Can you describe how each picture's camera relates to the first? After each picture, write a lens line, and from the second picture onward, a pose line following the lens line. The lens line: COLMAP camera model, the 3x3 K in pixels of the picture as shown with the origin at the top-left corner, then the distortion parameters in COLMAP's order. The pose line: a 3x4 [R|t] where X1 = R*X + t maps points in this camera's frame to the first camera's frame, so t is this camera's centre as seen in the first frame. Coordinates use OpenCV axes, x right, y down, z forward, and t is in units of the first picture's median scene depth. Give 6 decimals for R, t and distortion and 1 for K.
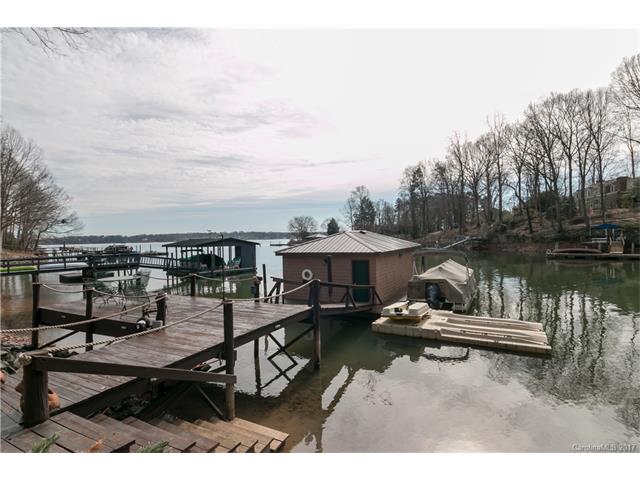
lens RADIAL K [[314.1, 0, 320.0], [0, 314.1, 240.0], [0, 0, 1]] dist [-0.000271, -0.000006]
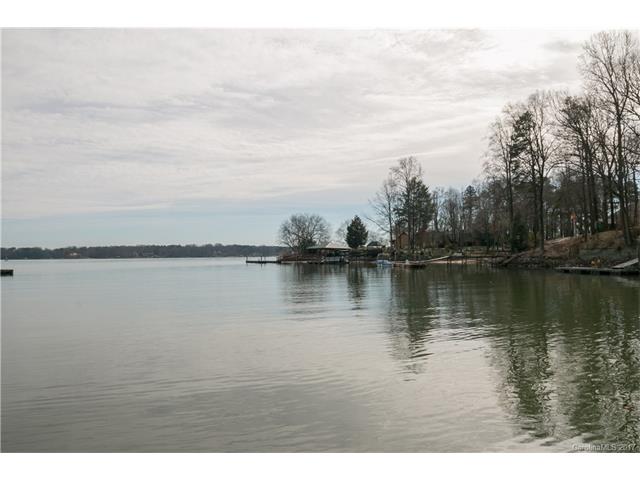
lens RADIAL K [[459.3, 0, 320.0], [0, 459.3, 240.0], [0, 0, 1]] dist [0.002149, -0.000890]
pose [[0.999056, 0.012999, -0.041453, 0.010239], [-0.014792, 0.998954, -0.043268, 0.009929], [0.040848, 0.043840, 0.998203, 0.176987]]
